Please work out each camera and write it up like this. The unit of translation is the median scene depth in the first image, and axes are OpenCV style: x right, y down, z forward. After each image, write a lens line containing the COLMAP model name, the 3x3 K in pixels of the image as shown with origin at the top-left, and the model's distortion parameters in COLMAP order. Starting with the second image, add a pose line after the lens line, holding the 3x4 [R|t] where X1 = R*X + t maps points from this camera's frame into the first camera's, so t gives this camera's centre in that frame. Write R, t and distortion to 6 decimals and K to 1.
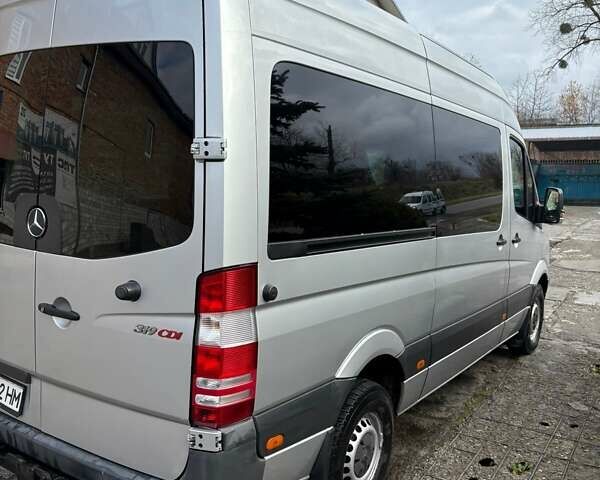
lens RADIAL K [[589.7, 0, 300.0], [0, 589.7, 240.0], [0, 0, 1]] dist [0.095707, -0.111070]
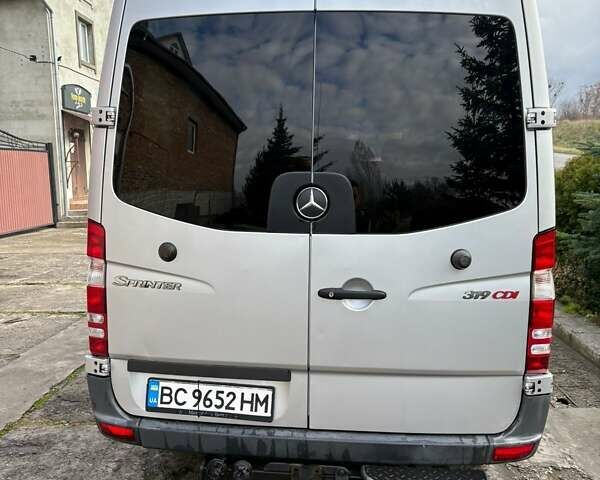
lens RADIAL K [[589.7, 0, 300.0], [0, 589.7, 240.0], [0, 0, 1]] dist [0.095707, -0.111070]
pose [[0.865720, -0.094033, 0.491616, -1.041927], [0.080569, 0.995566, 0.048546, -0.019924], [-0.494001, -0.002418, 0.869458, 0.253533]]
